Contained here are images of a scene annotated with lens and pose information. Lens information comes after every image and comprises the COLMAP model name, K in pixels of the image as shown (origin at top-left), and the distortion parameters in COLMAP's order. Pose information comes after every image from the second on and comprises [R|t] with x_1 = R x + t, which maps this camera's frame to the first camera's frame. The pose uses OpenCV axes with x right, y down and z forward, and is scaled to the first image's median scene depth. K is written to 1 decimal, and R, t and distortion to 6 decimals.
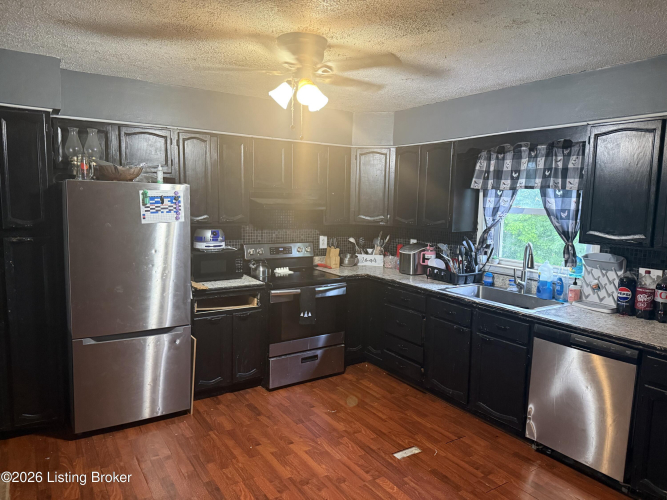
lens RADIAL K [[467.0, 0, 332.7], [0, 467.0, 257.1], [0, 0, 1]] dist [0.028137, -0.012461]
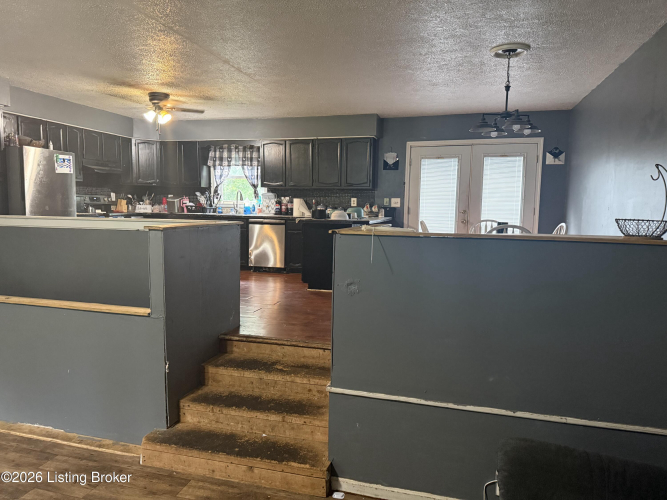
lens RADIAL K [[467.0, 0, 336.2], [0, 467.0, 250.9], [0, 0, 1]] dist [0.028137, -0.012461]
pose [[0.744719, -0.074899, 0.663162, -0.688141], [0.080657, 0.996500, 0.021971, 0.230816], [-0.662486, 0.037127, 0.748153, -0.897407]]
